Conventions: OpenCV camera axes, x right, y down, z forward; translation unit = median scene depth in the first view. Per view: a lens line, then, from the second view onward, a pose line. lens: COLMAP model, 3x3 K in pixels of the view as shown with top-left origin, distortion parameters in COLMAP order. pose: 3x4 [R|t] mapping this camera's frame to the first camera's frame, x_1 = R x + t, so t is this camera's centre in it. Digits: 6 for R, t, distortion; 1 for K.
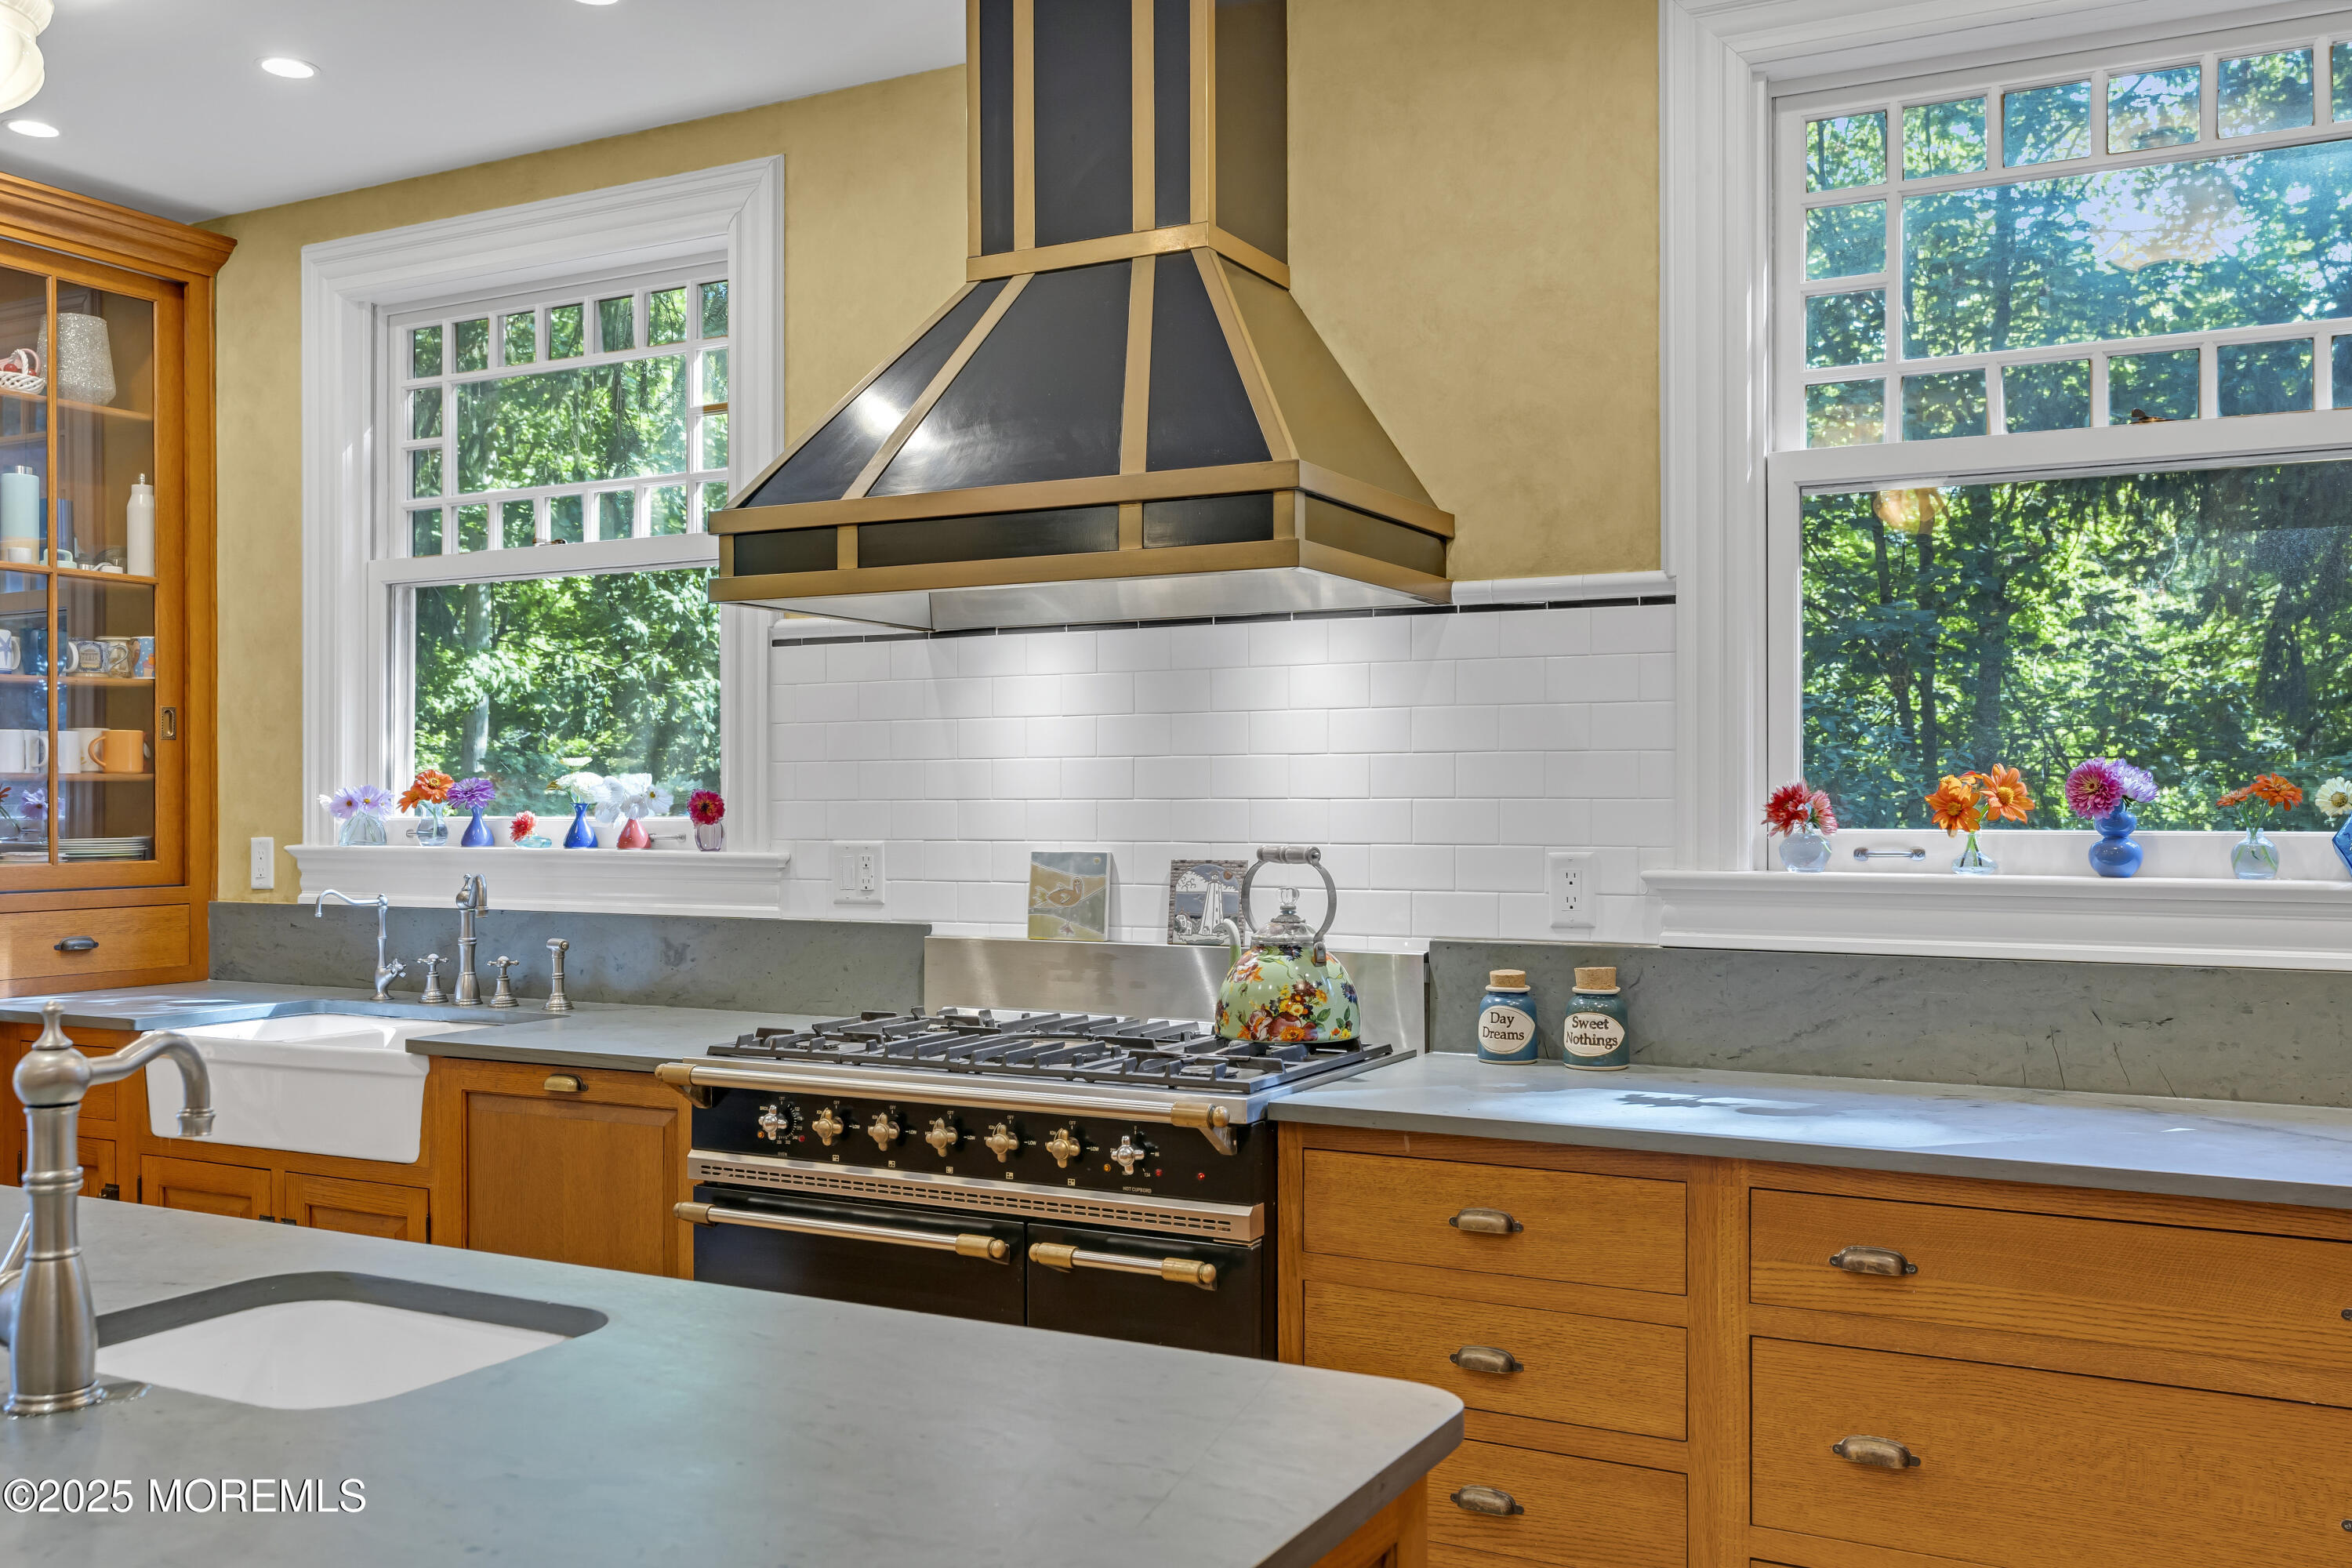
lens RADIAL K [[1972.4, 0, 1193.0], [0, 1972.4, 799.0], [0, 0, 1]] dist [0.009787, 0.004365]
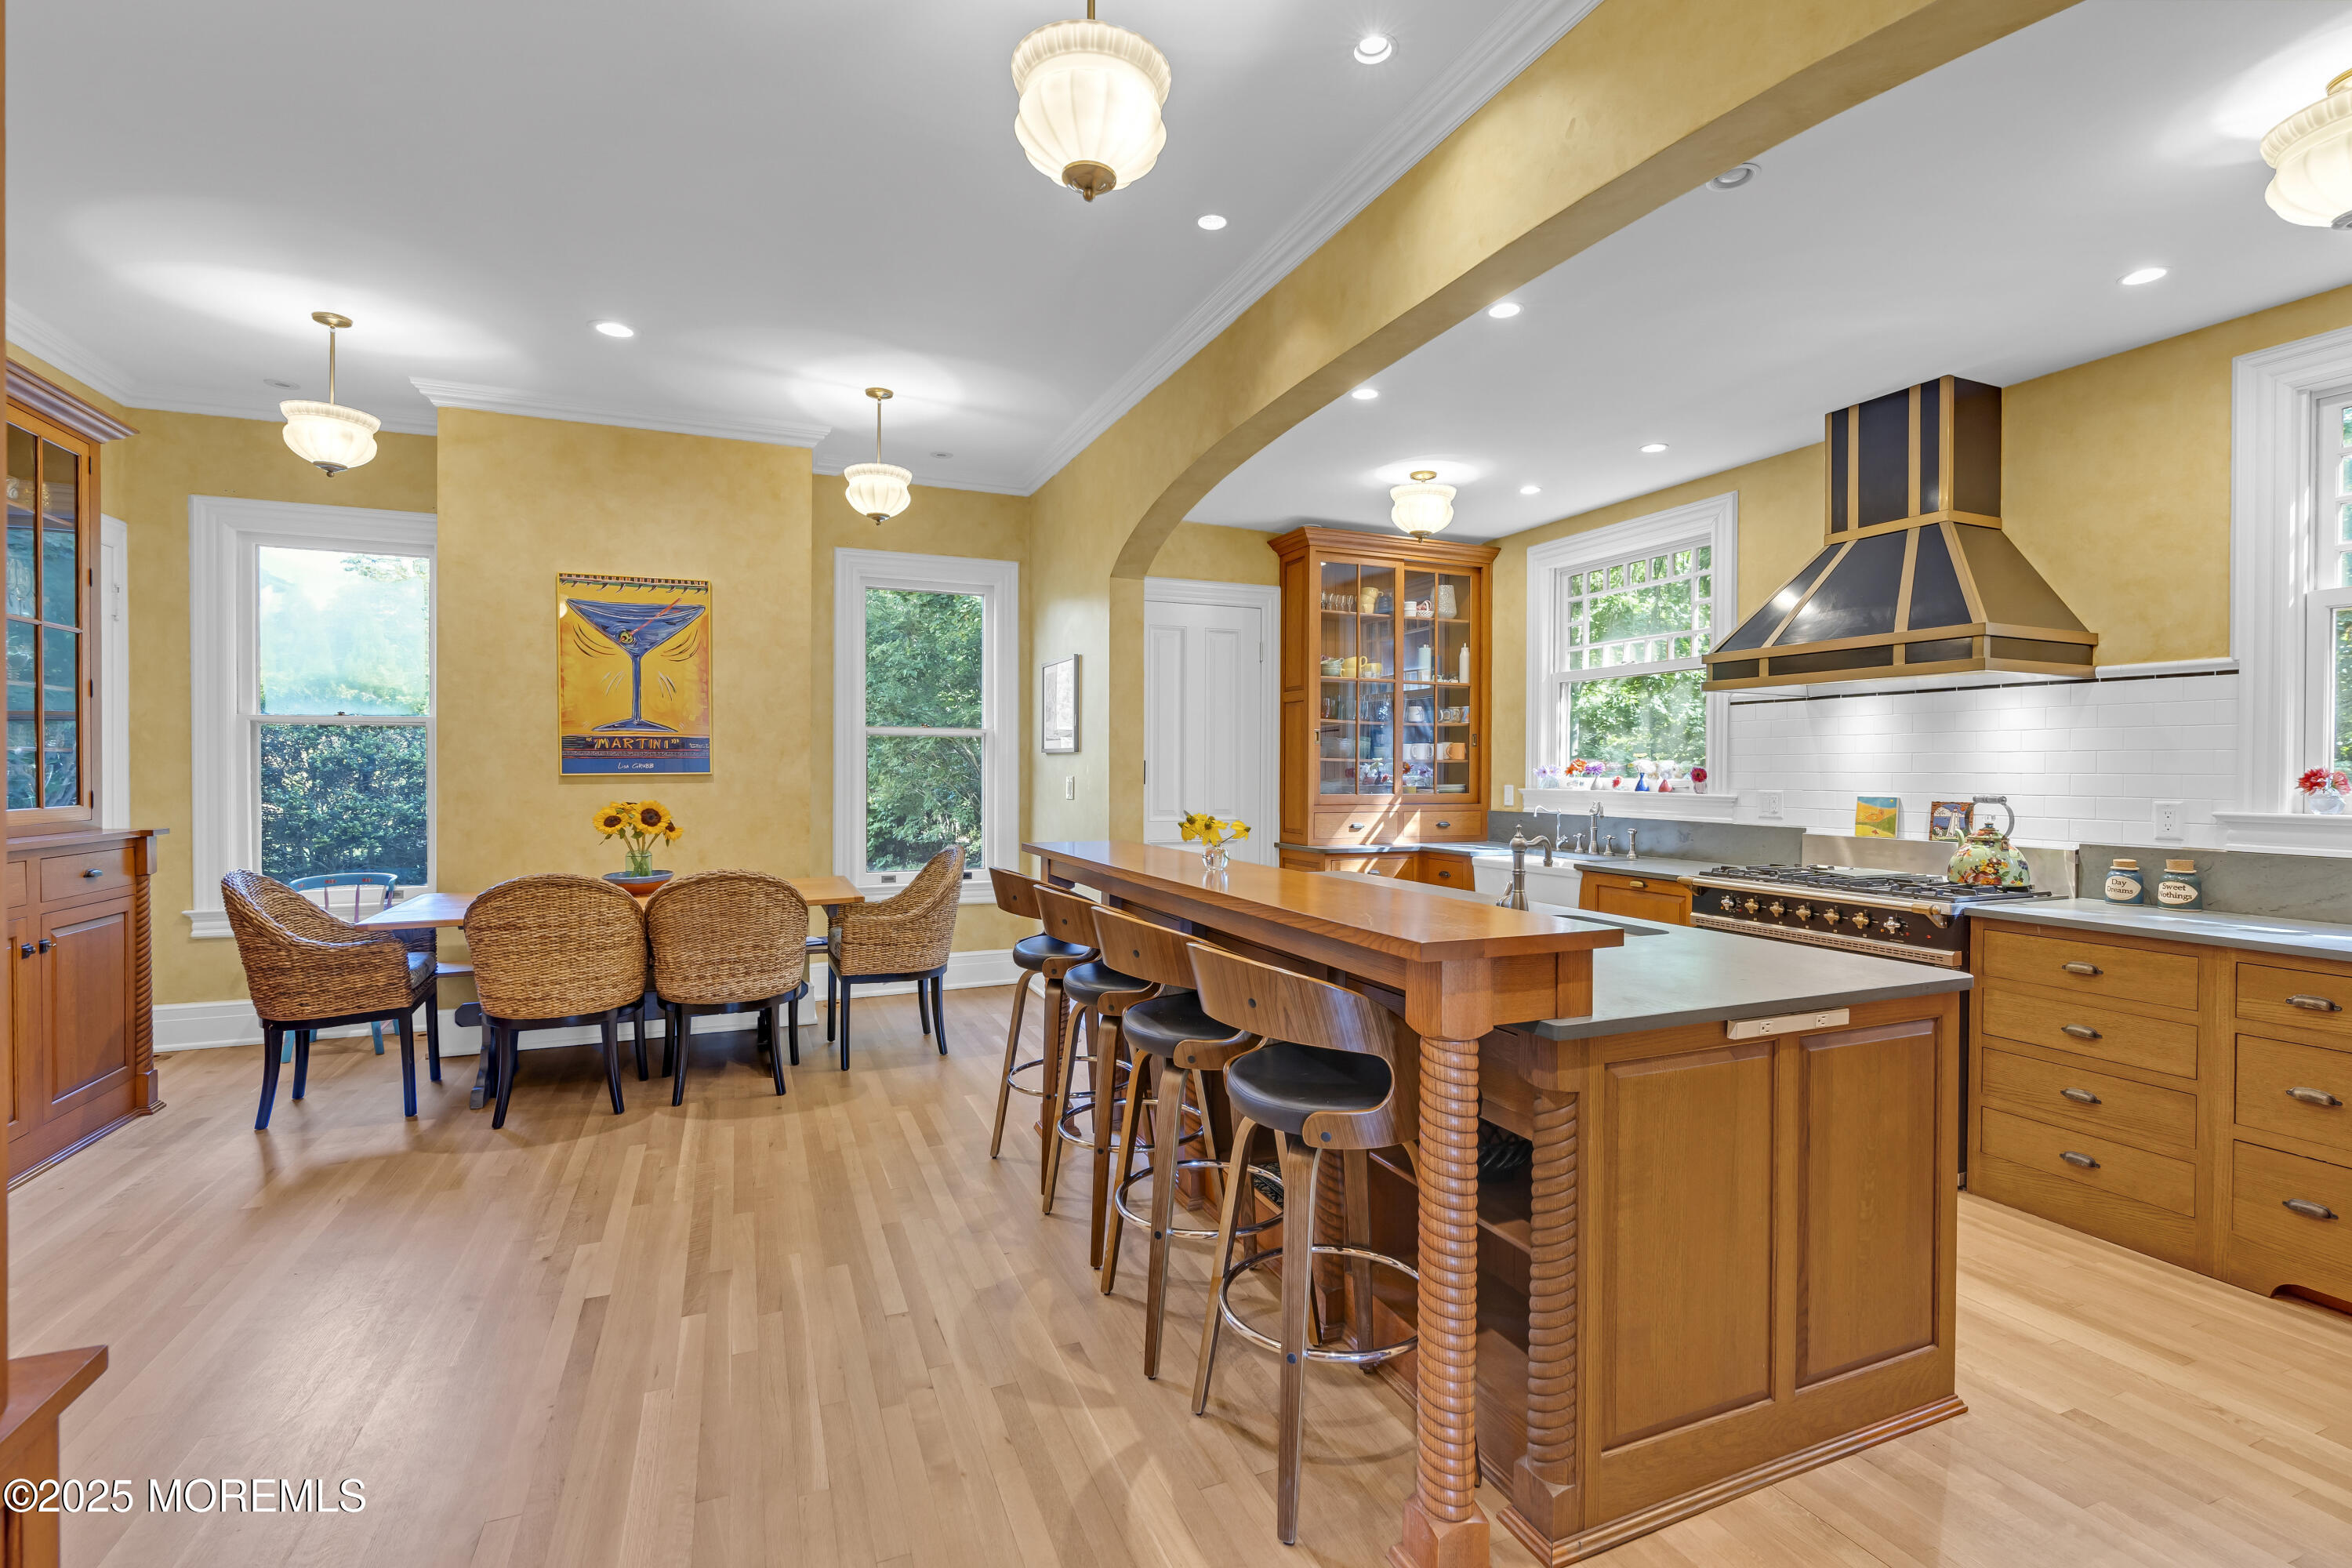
lens RADIAL K [[1064.2, 0, 1194.4], [0, 1064.2, 775.9], [0, 0, 1]] dist [-0.008939, 0.001276]
pose [[0.776451, 0.009544, -0.630106, 0.095936], [-0.005790, 0.999951, 0.008011, -0.001479], [0.630151, -0.002572, 0.776468, -0.414019]]
